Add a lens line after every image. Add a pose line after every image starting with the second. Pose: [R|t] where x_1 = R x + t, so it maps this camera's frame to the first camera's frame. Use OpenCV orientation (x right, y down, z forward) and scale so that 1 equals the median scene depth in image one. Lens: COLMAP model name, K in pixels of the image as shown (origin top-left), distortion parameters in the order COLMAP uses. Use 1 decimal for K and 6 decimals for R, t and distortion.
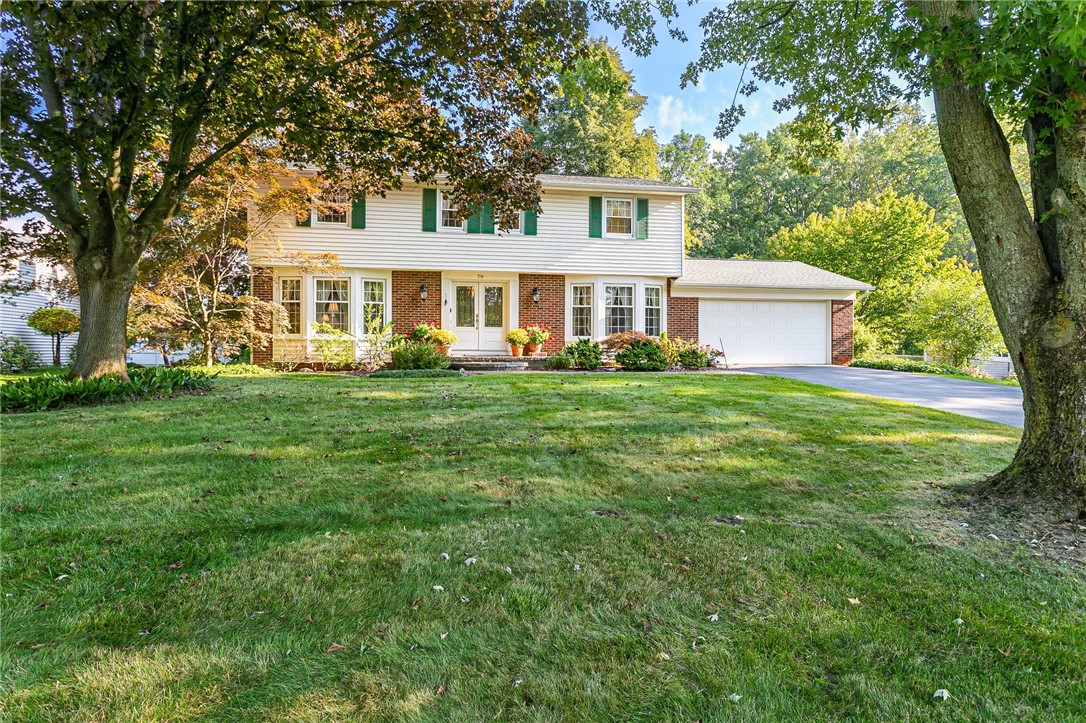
lens RADIAL K [[650.3, 0, 543.0], [0, 650.3, 361.5], [0, 0, 1]] dist [-0.005511, -0.000577]
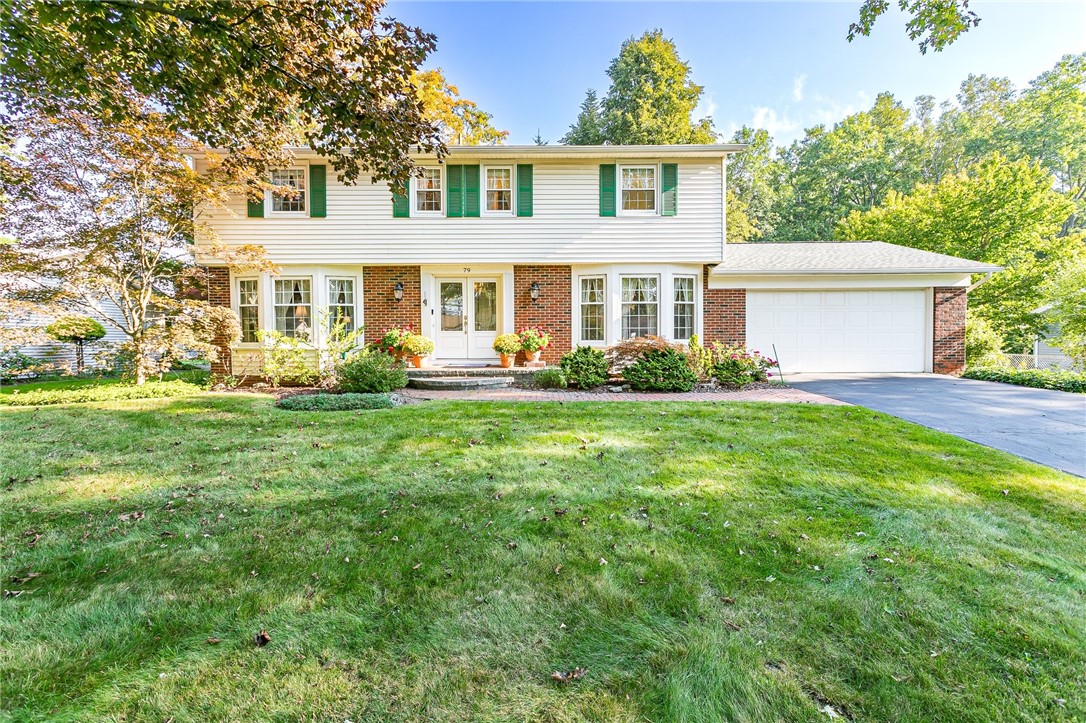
lens RADIAL K [[512.2, 0, 542.8], [0, 512.2, 357.7], [0, 0, 1]] dist [0.002543, 0.000469]
pose [[0.984533, -0.002513, -0.175181, 0.110415], [0.007072, 0.999652, 0.025407, -0.034040], [0.175056, -0.026253, 0.984208, 0.360839]]
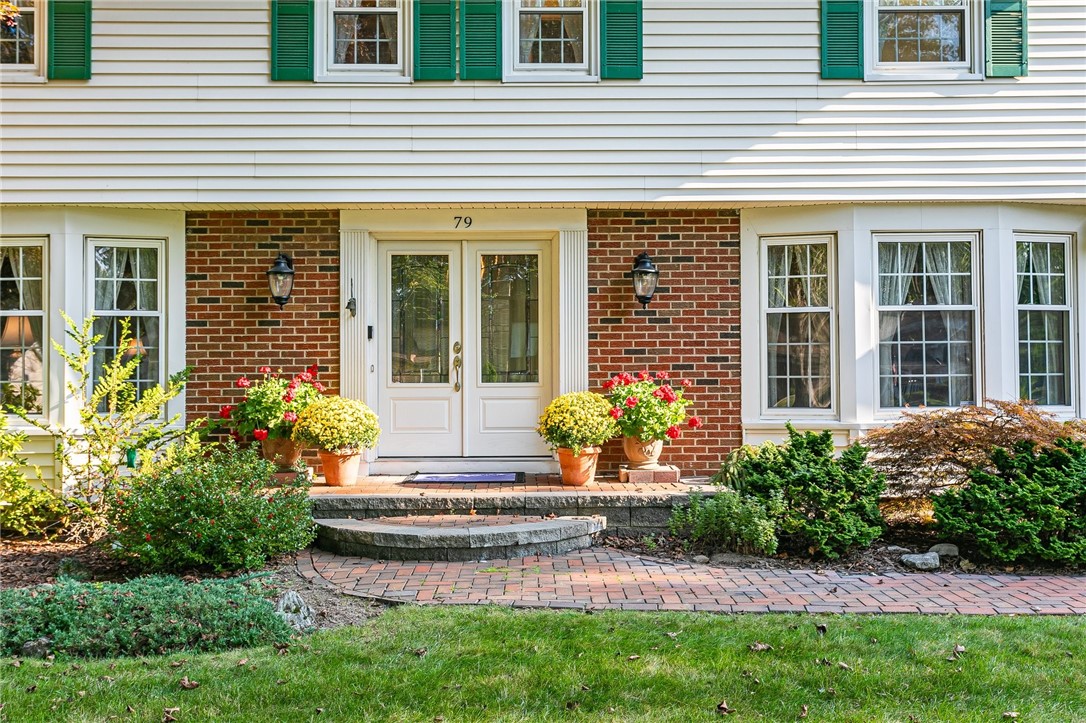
lens RADIAL K [[1065.0, 0, 543.0], [0, 1065.0, 361.5], [0, 0, 1]] dist [0.015081, -0.002967]
pose [[0.985446, -0.011613, -0.169591, 0.026695], [0.007213, 0.999622, -0.026538, -0.048654], [0.169835, 0.024928, 0.985157, 0.491391]]
